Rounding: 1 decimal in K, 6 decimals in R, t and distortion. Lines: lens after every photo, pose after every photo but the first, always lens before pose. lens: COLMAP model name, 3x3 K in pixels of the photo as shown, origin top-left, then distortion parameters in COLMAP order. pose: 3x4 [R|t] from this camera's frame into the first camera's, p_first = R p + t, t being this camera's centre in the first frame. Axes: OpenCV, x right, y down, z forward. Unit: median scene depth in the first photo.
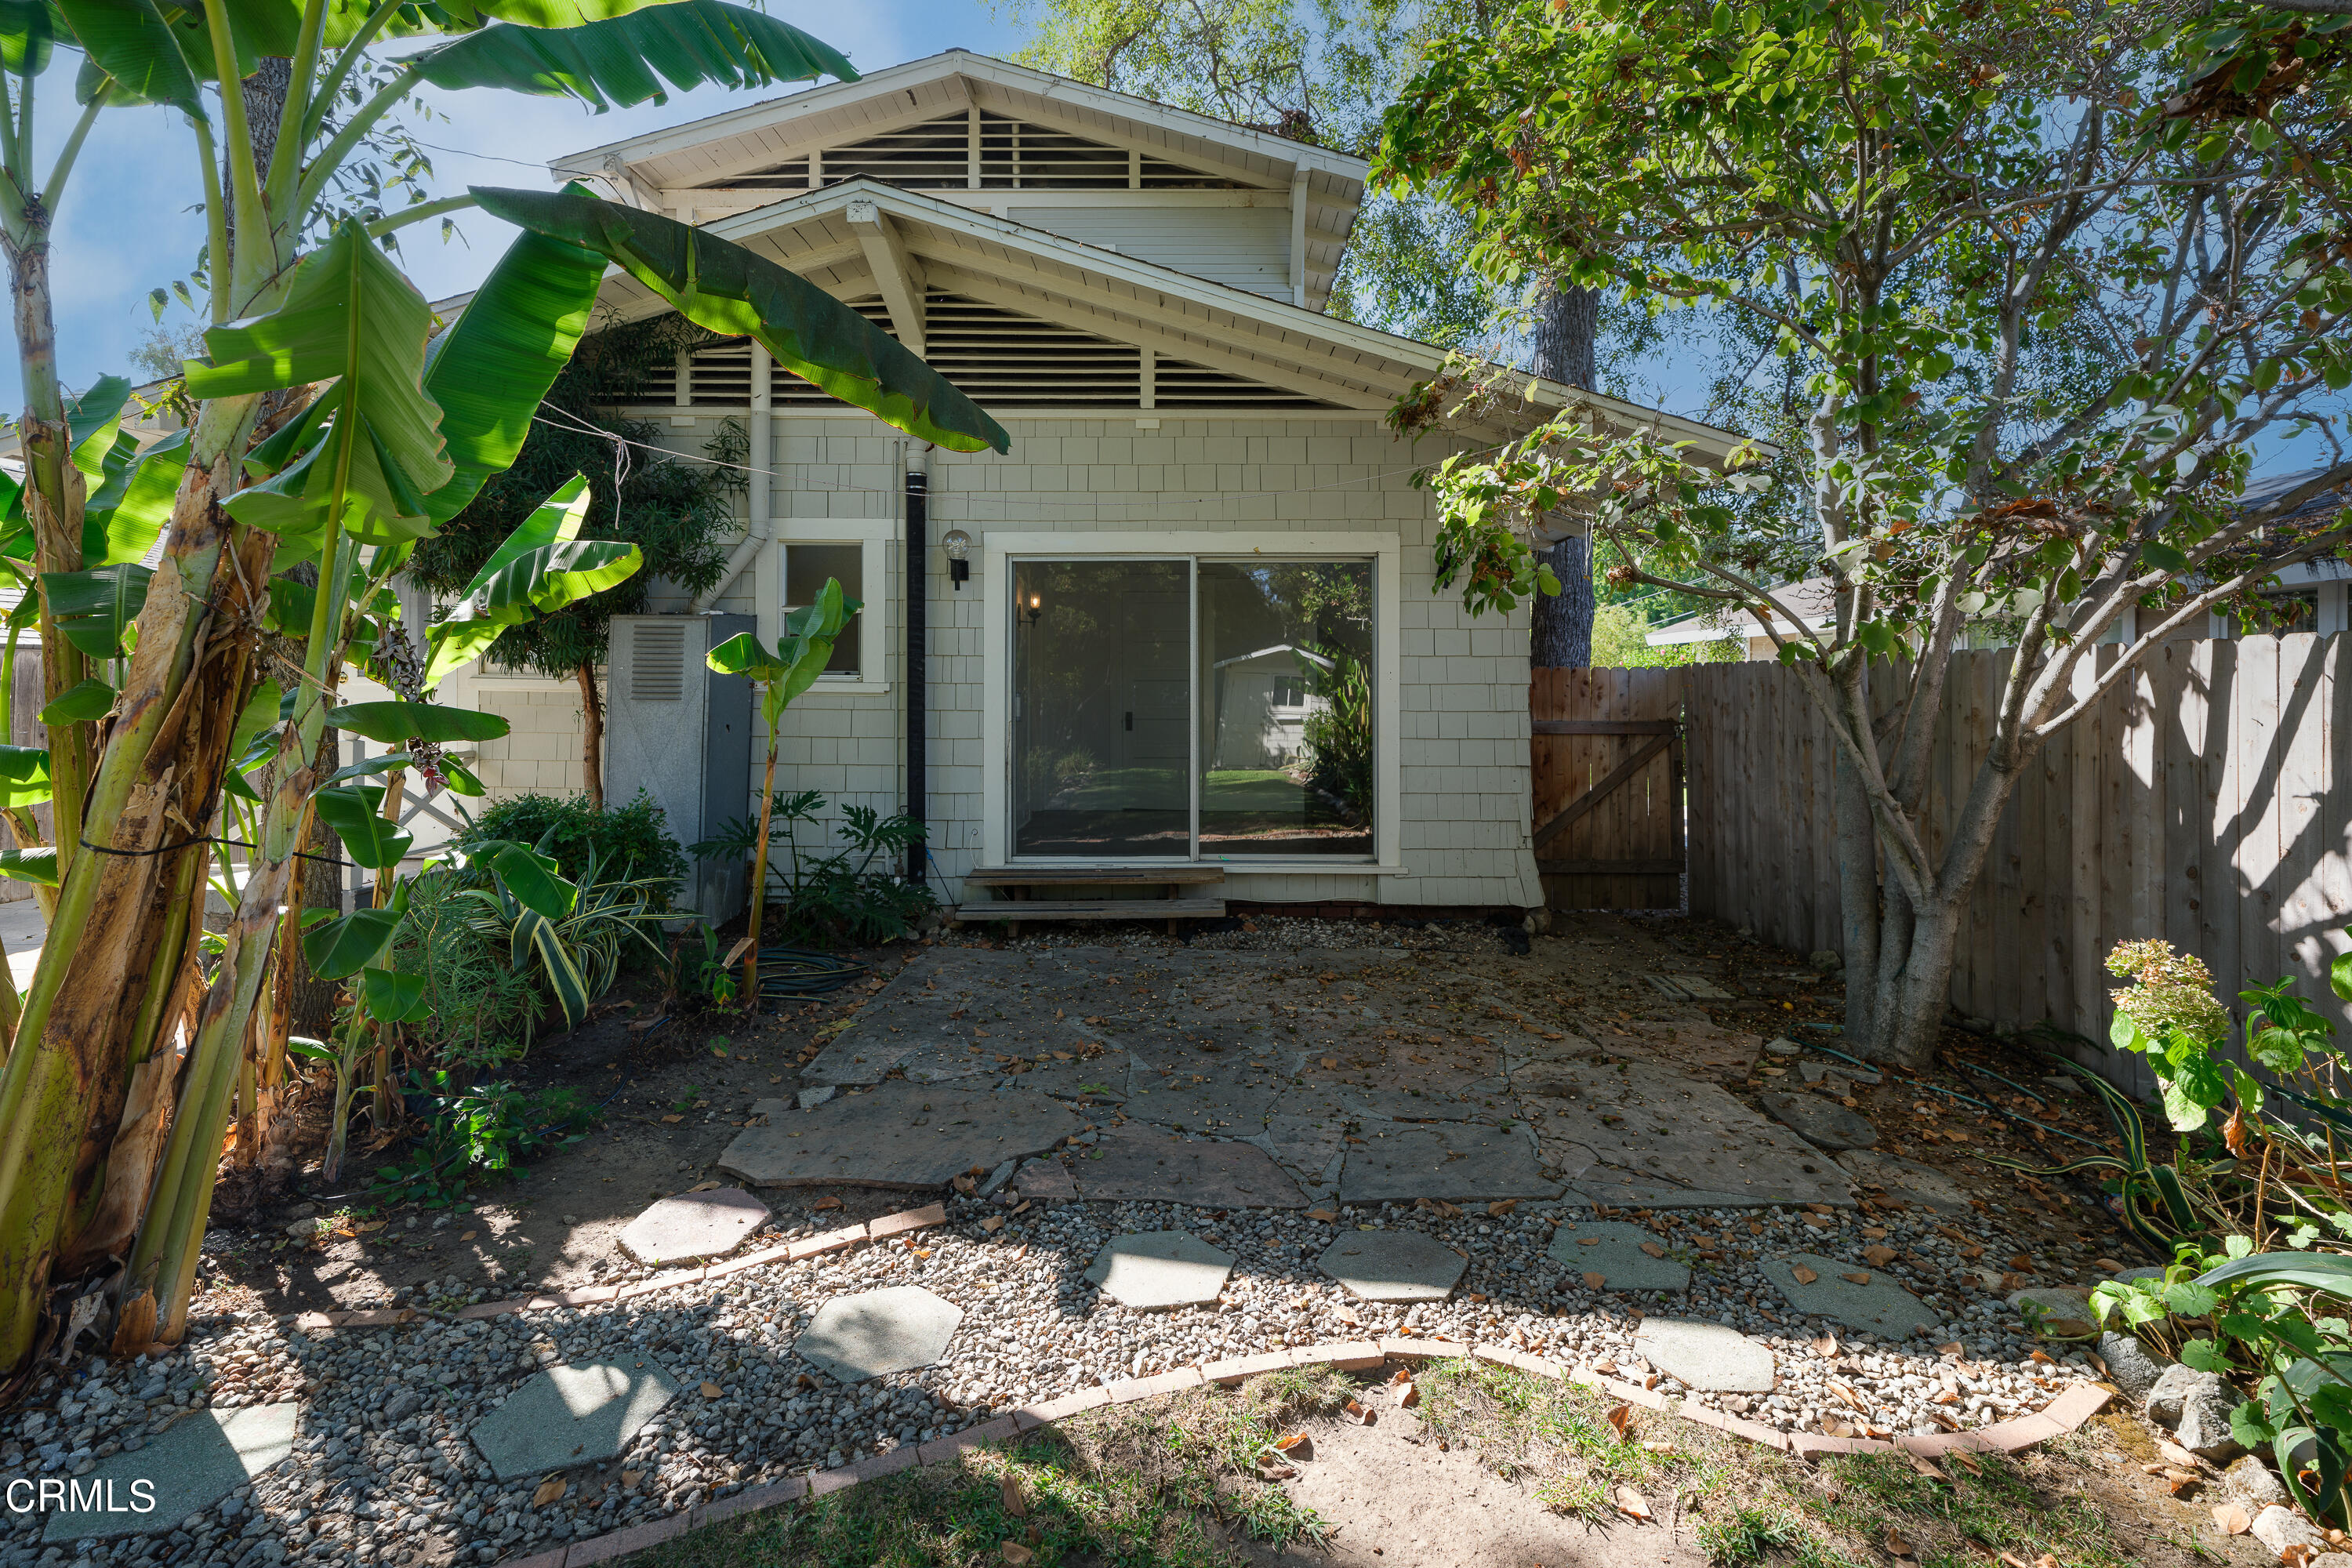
lens RADIAL K [[1680.9, 0, 1176.0], [0, 1680.9, 784.0], [0, 0, 1]] dist [-0.003200, -0.000131]
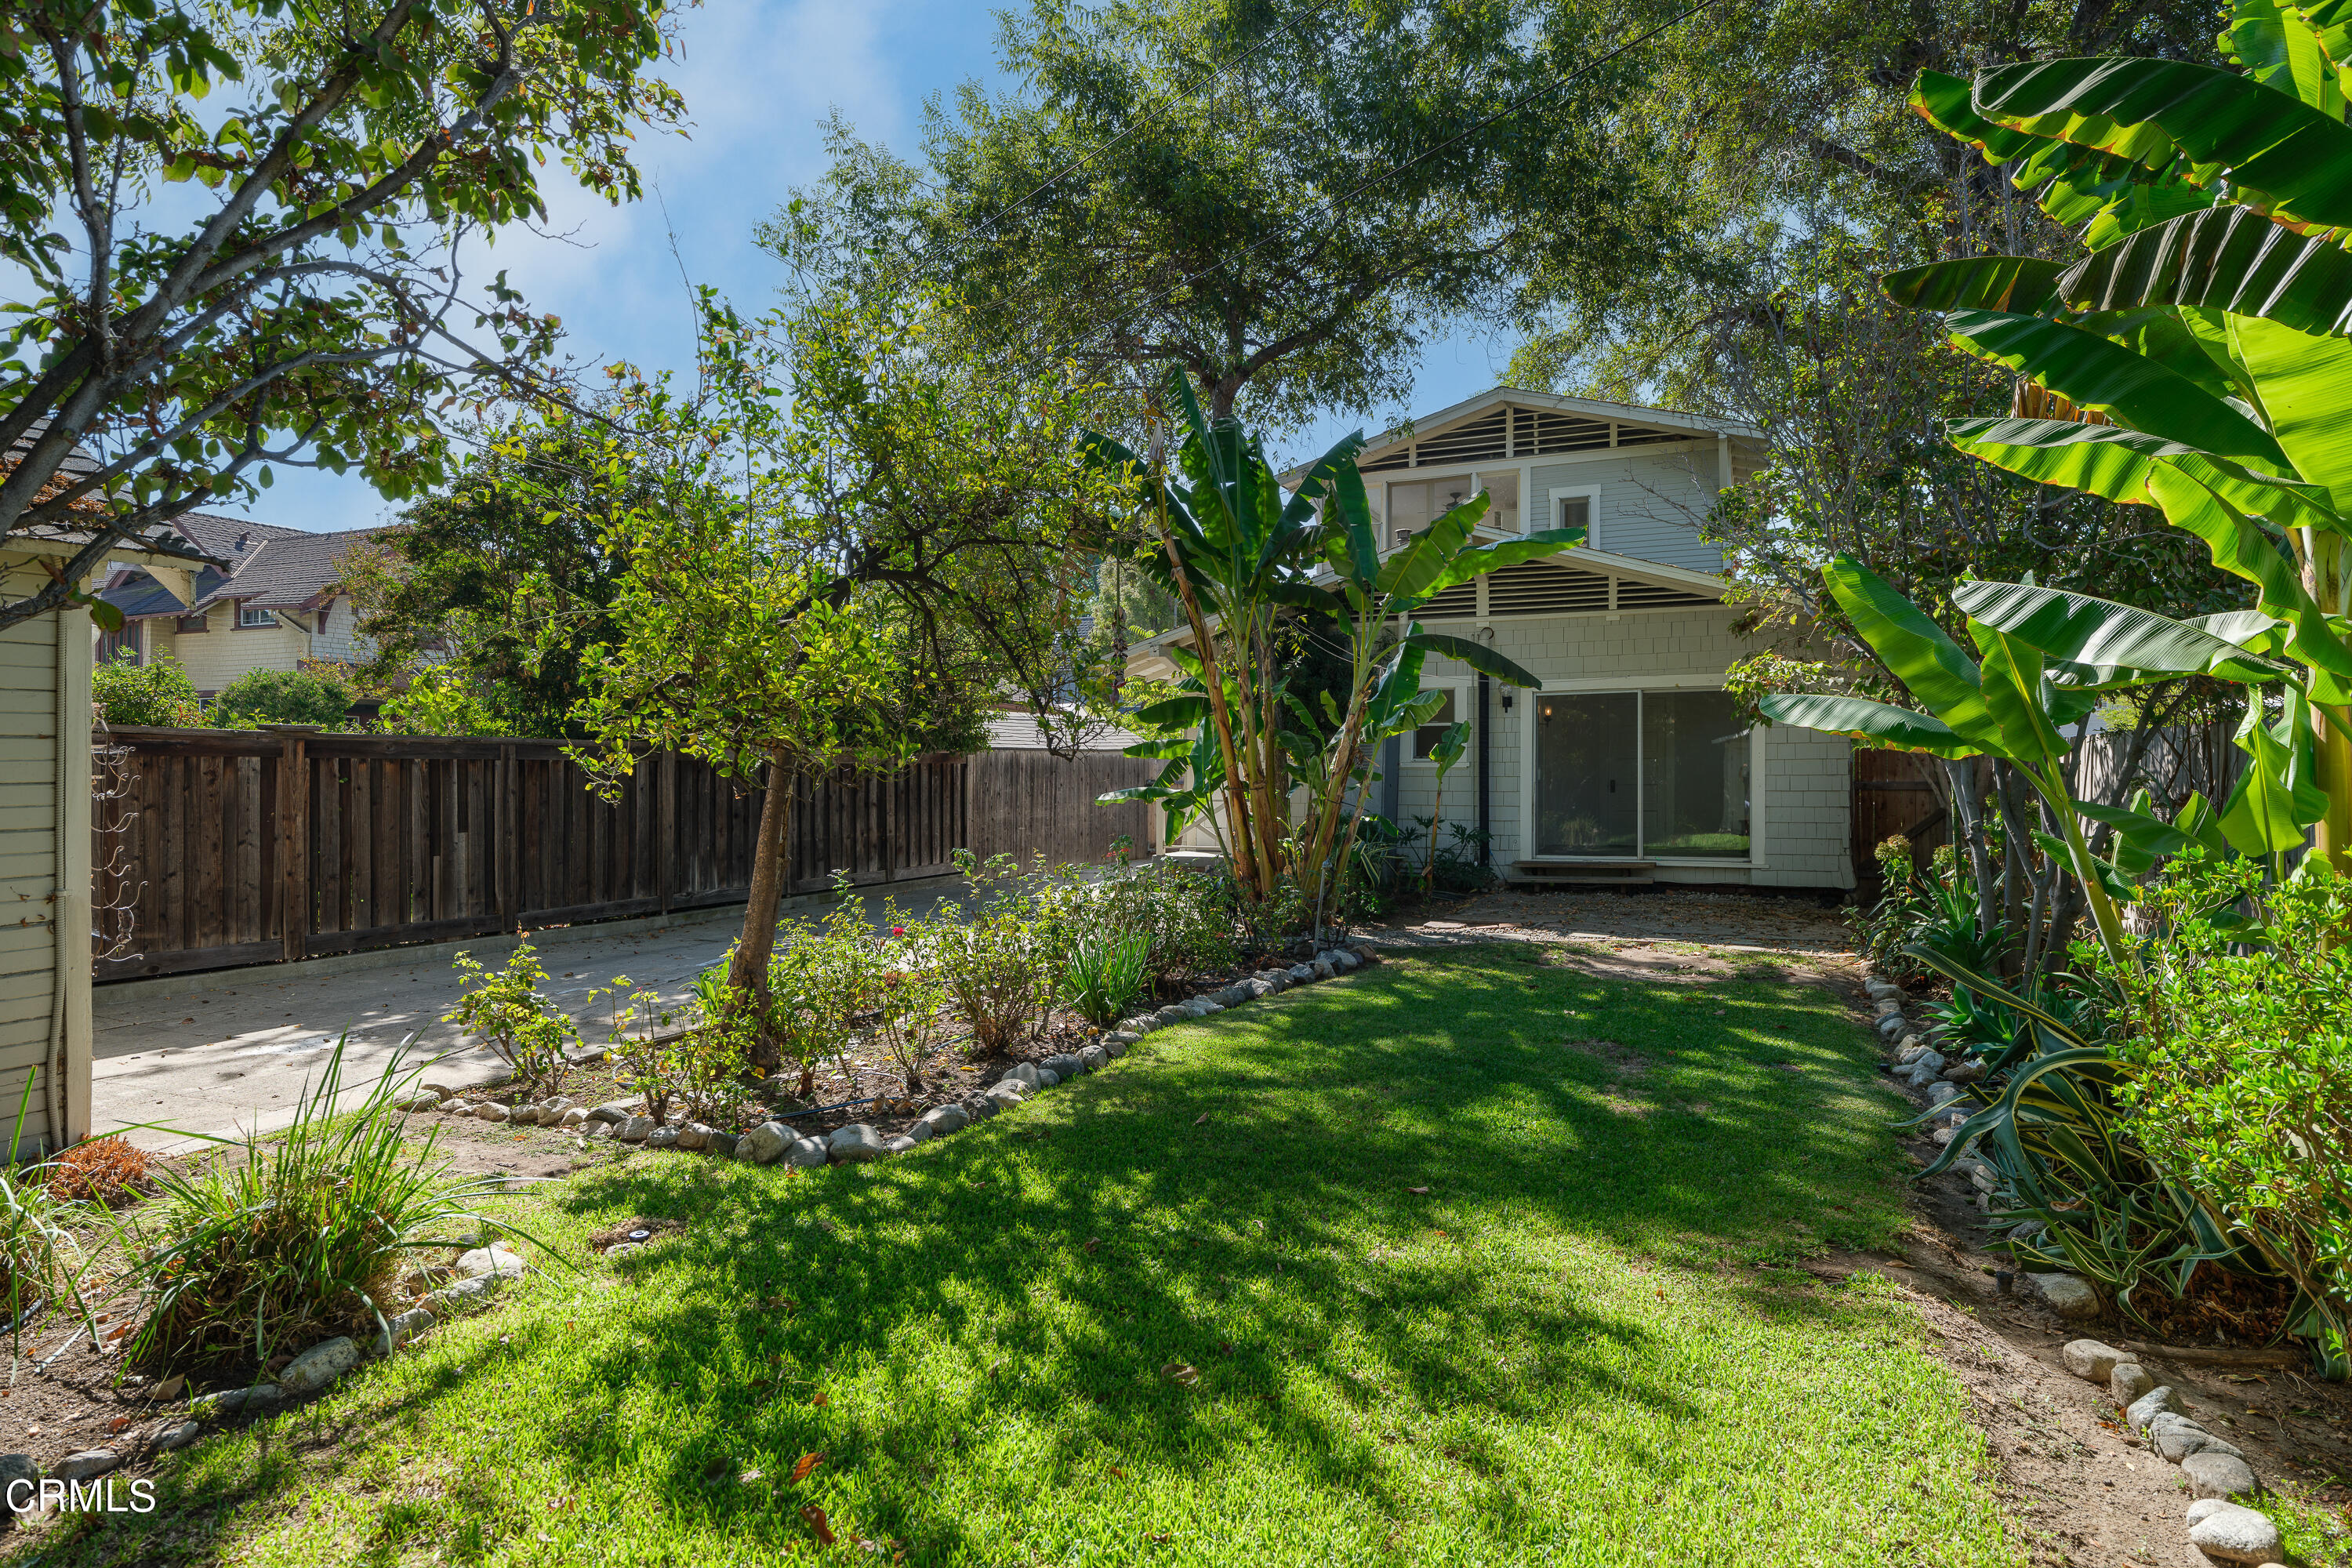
lens RADIAL K [[1369.6, 0, 1176.0], [0, 1369.6, 784.0], [0, 0, 1]] dist [-0.001715, 0.000998]
pose [[0.939367, -0.005362, -0.342871, 0.030611], [-0.009574, 0.999078, -0.041853, 0.020352], [0.342779, 0.042598, 0.938450, -0.358406]]
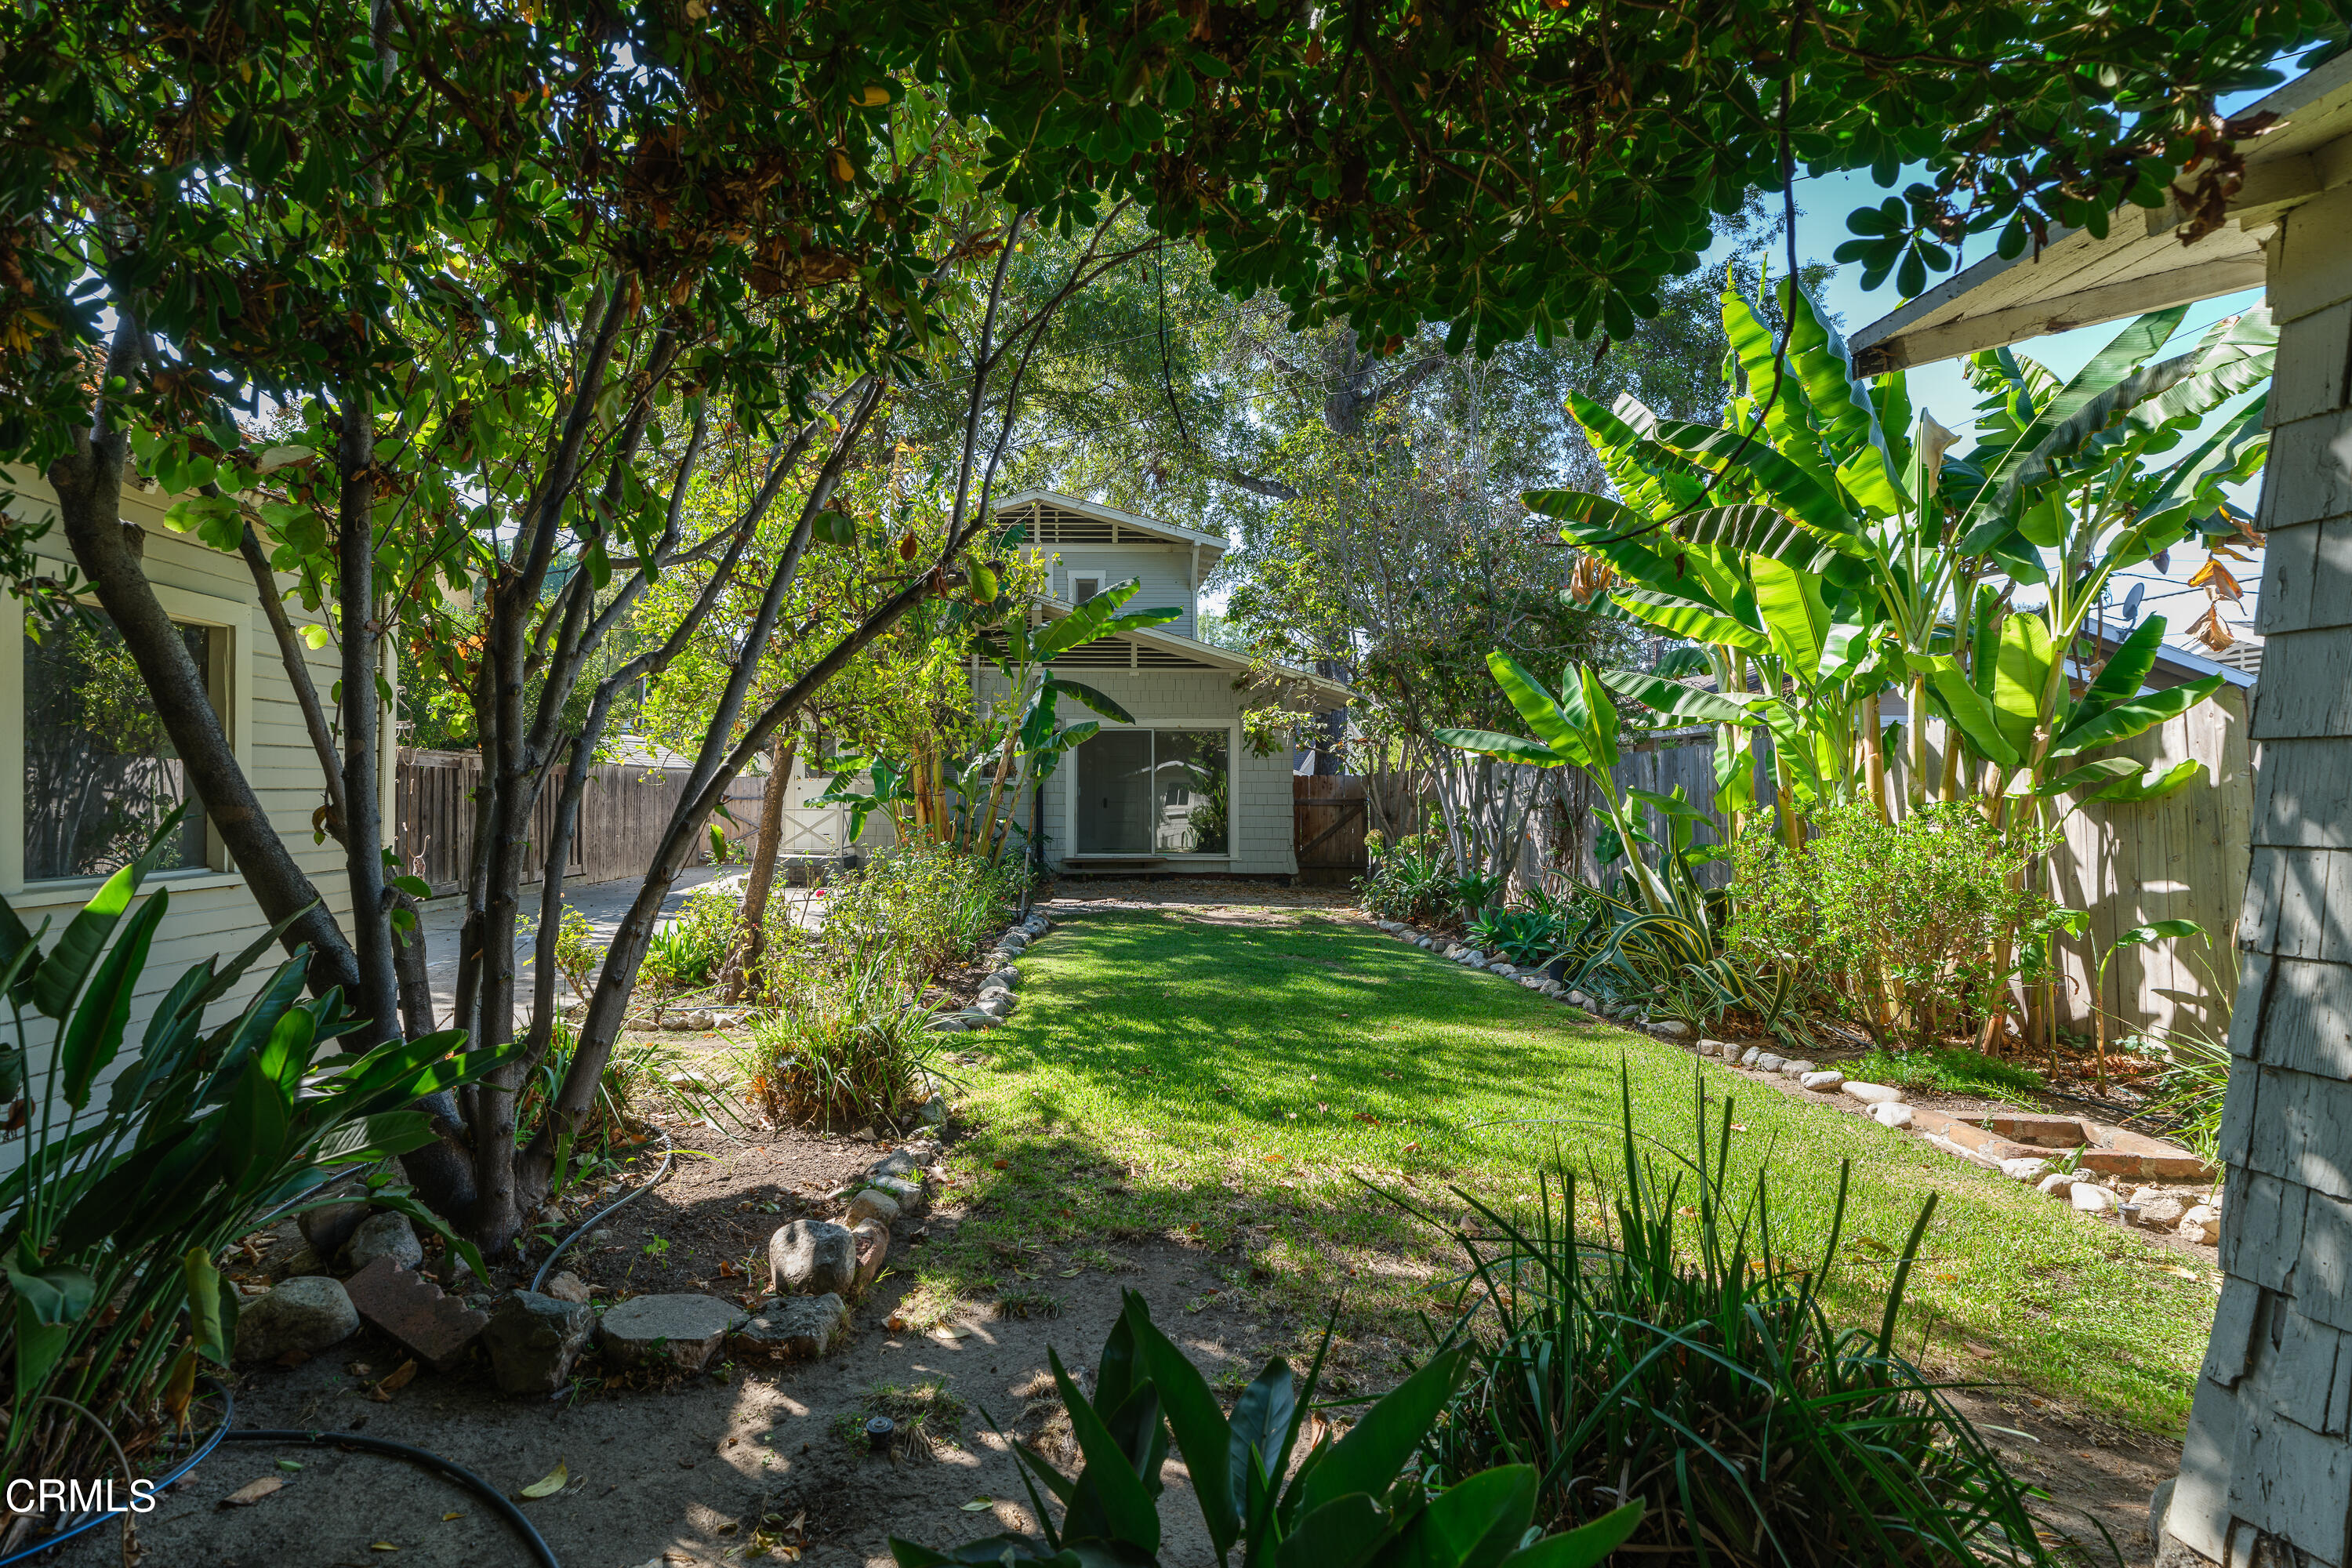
lens RADIAL K [[1145.0, 0, 1176.0], [0, 1145.0, 784.0], [0, 0, 1]] dist [-0.001813, -0.000238]
pose [[0.997989, 0.004858, 0.063199, -0.039939], [-0.000960, 0.998104, -0.061550, 0.028997], [-0.063378, 0.061366, 0.996101, -0.416221]]
